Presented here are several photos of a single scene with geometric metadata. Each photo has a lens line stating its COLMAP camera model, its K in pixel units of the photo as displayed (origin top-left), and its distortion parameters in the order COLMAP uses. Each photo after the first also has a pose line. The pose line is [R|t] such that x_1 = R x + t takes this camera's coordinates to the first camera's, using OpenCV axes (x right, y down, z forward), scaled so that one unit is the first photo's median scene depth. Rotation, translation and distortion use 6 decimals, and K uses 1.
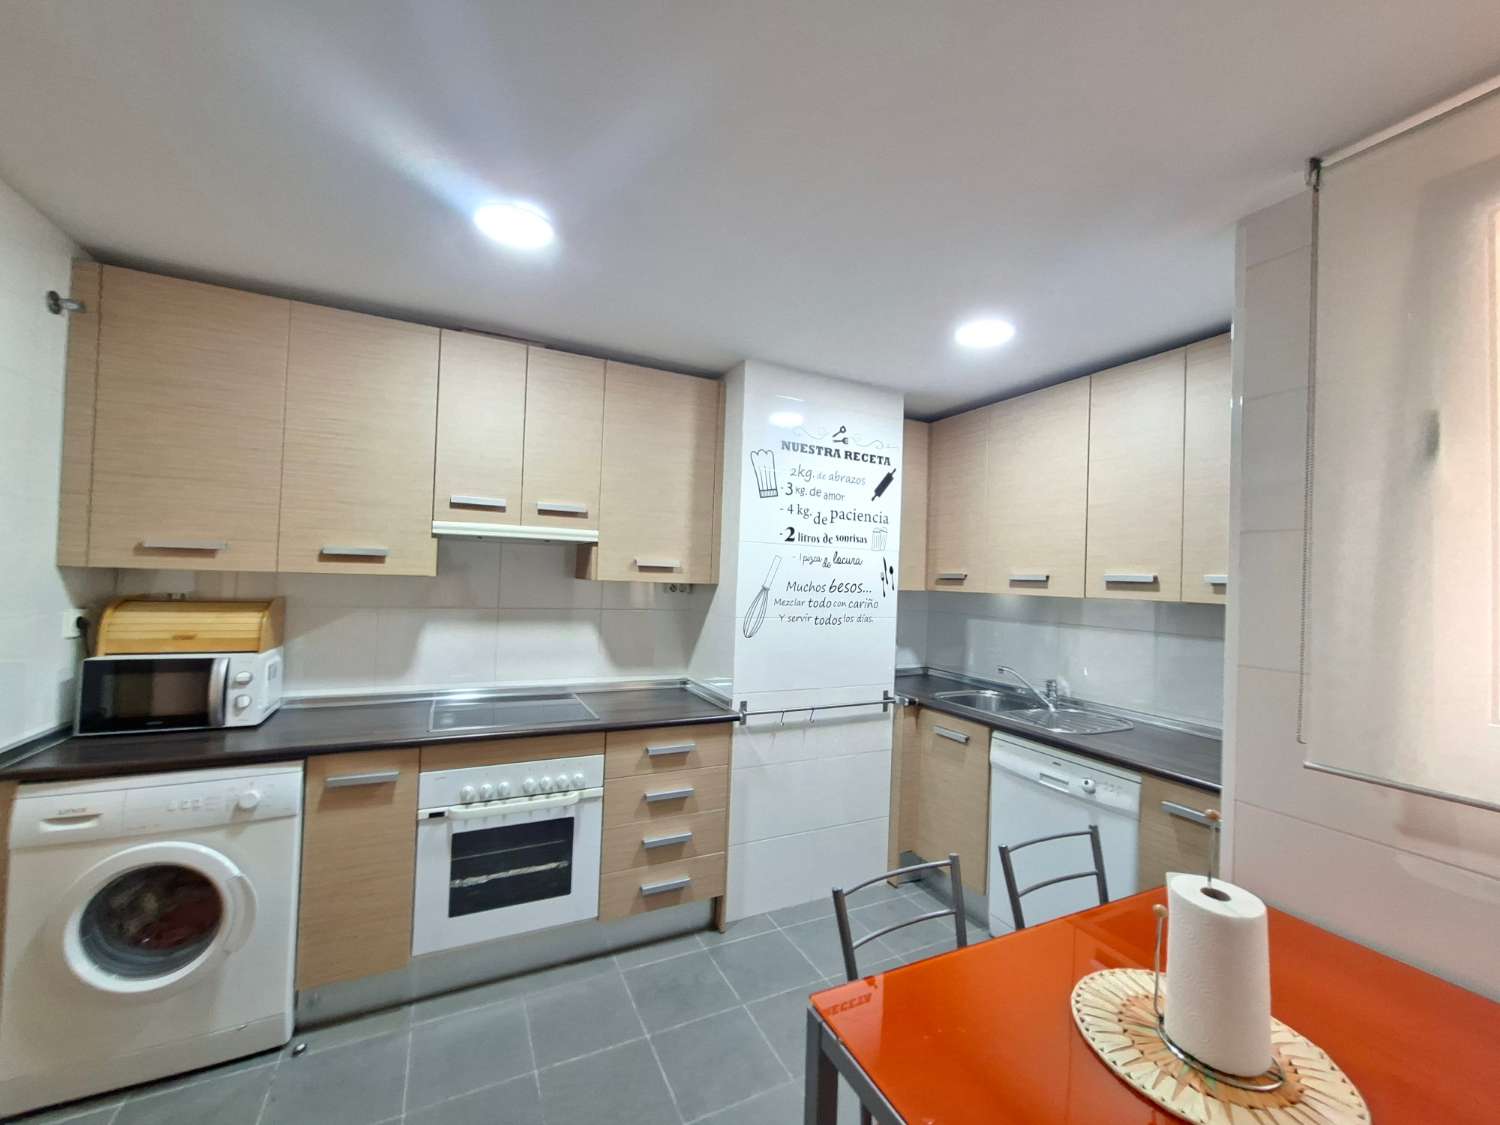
lens RADIAL K [[593.2, 0, 742.1], [0, 593.2, 566.1], [0, 0, 1]] dist [0.001121, -0.000561]
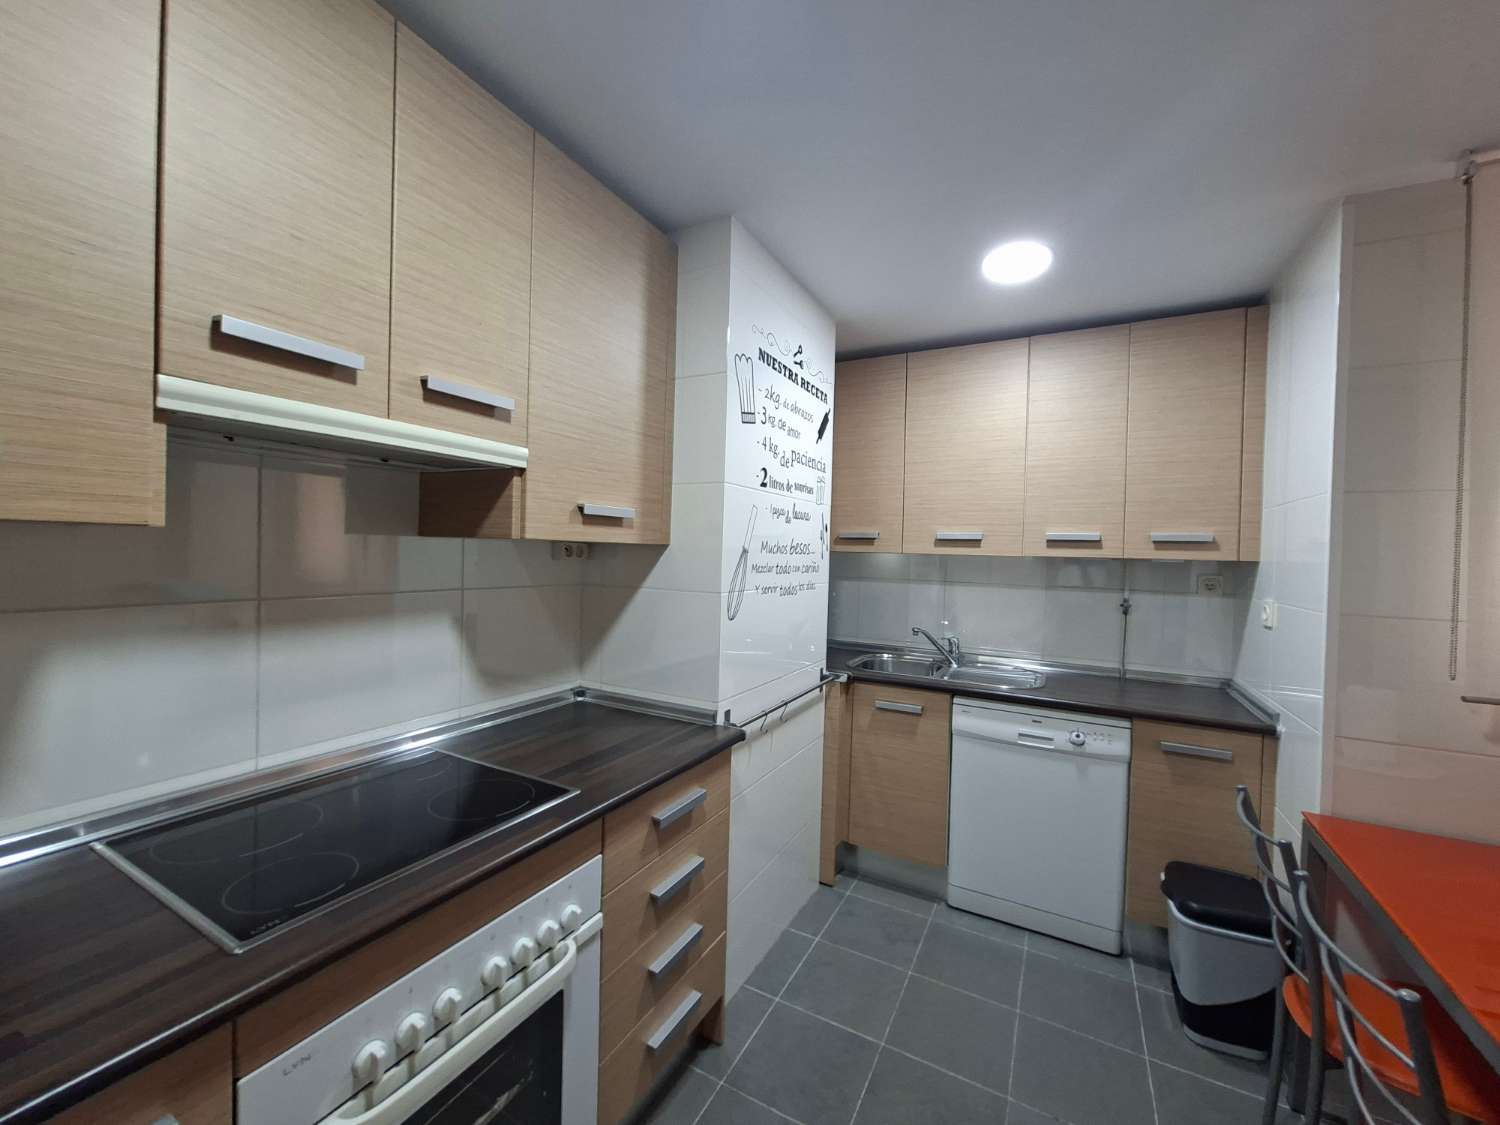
lens RADIAL K [[593.2, 0, 751.3], [0, 593.2, 556.8], [0, 0, 1]] dist [0.001121, -0.000561]
pose [[0.806962, -0.017593, 0.590341, -0.390292], [-0.010771, 0.998952, 0.044493, 0.013579], [-0.590505, -0.042263, 0.805926, 0.427508]]
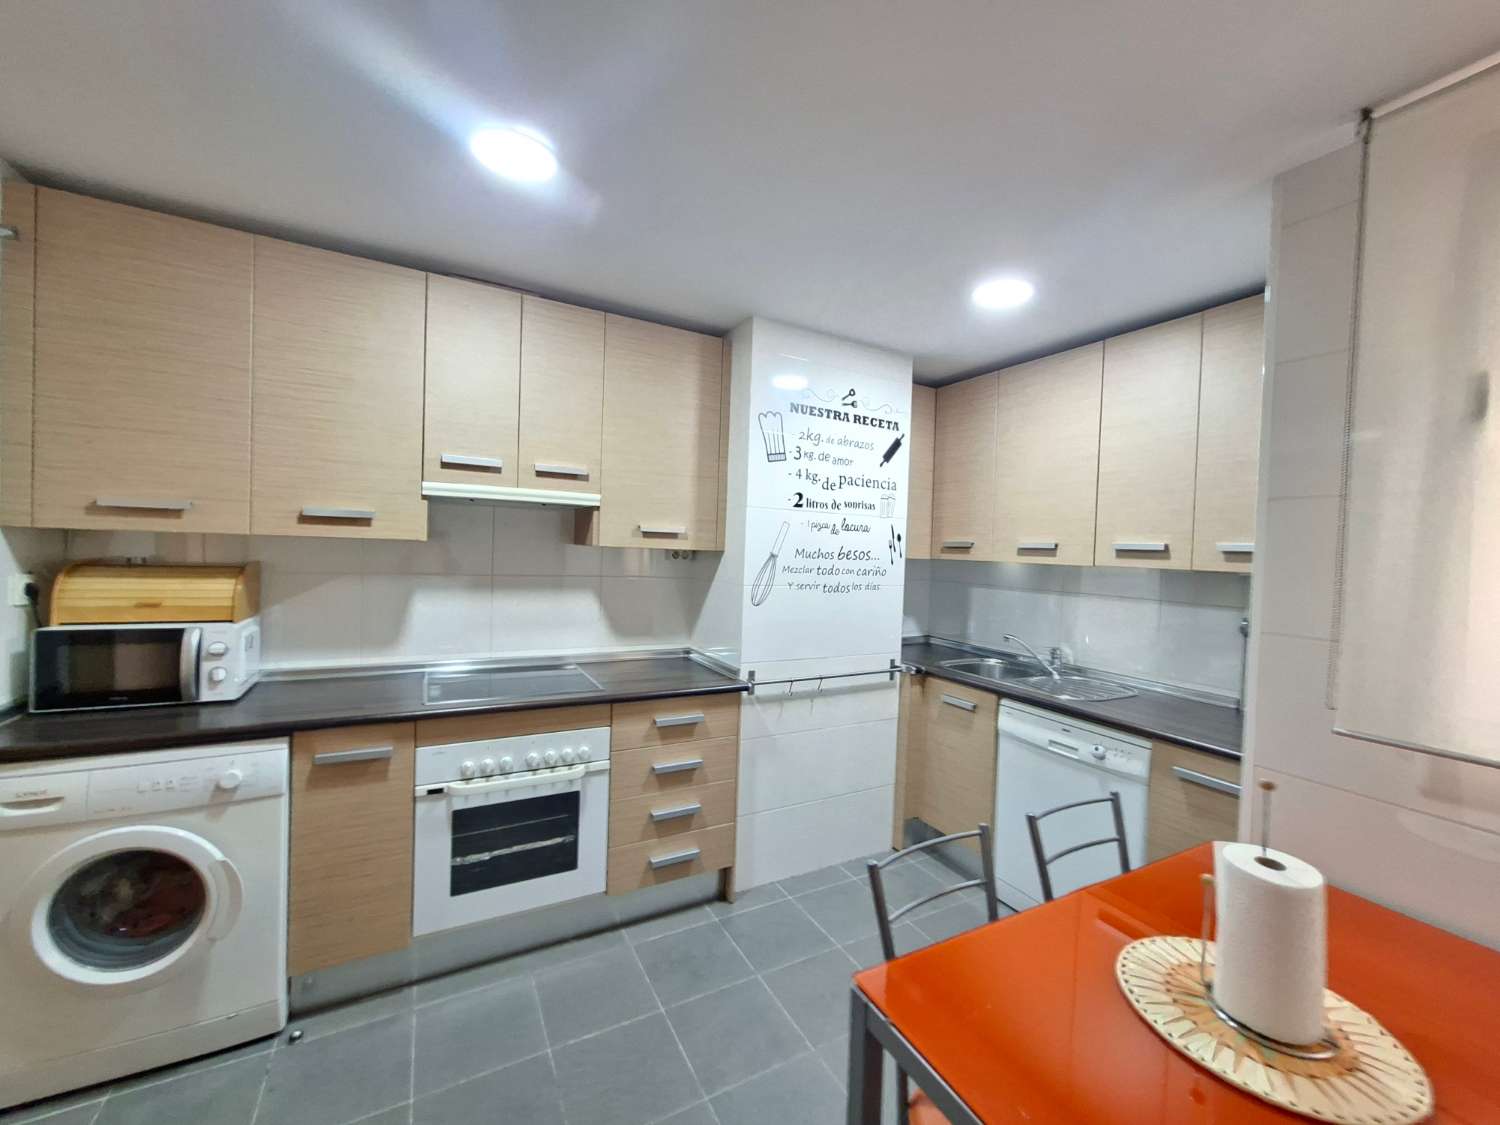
lens RADIAL K [[593.2, 0, 754.9], [0, 593.2, 562.3], [0, 0, 1]] dist [0.001121, -0.000561]
pose [[0.998785, 0.002861, 0.049207, -0.039995], [-0.005061, 0.998991, 0.044630, 0.005647], [-0.049029, -0.044825, 0.997791, 0.032711]]
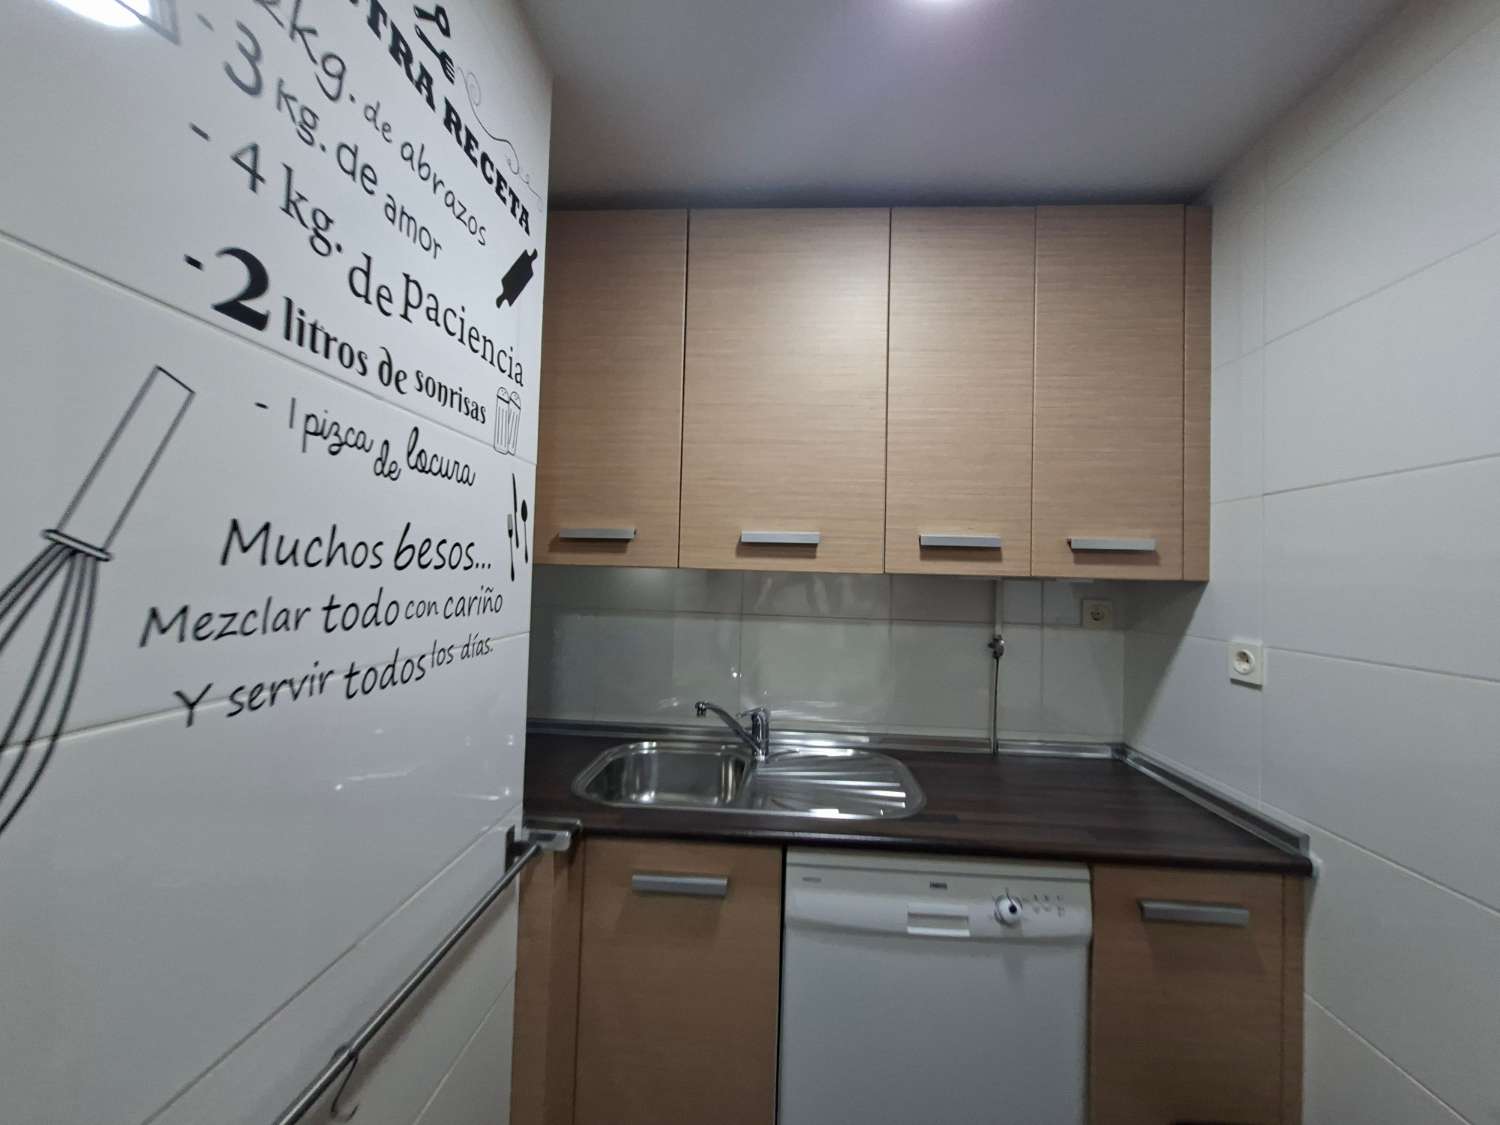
lens RADIAL K [[593.2, 0, 760.1], [0, 593.2, 555.5], [0, 0, 1]] dist [0.001121, -0.000561]
pose [[0.478647, 0.008196, 0.877969, -0.013341], [-0.027747, 0.999598, 0.005796, 0.033933], [-0.877569, -0.027135, 0.478682, 0.781836]]
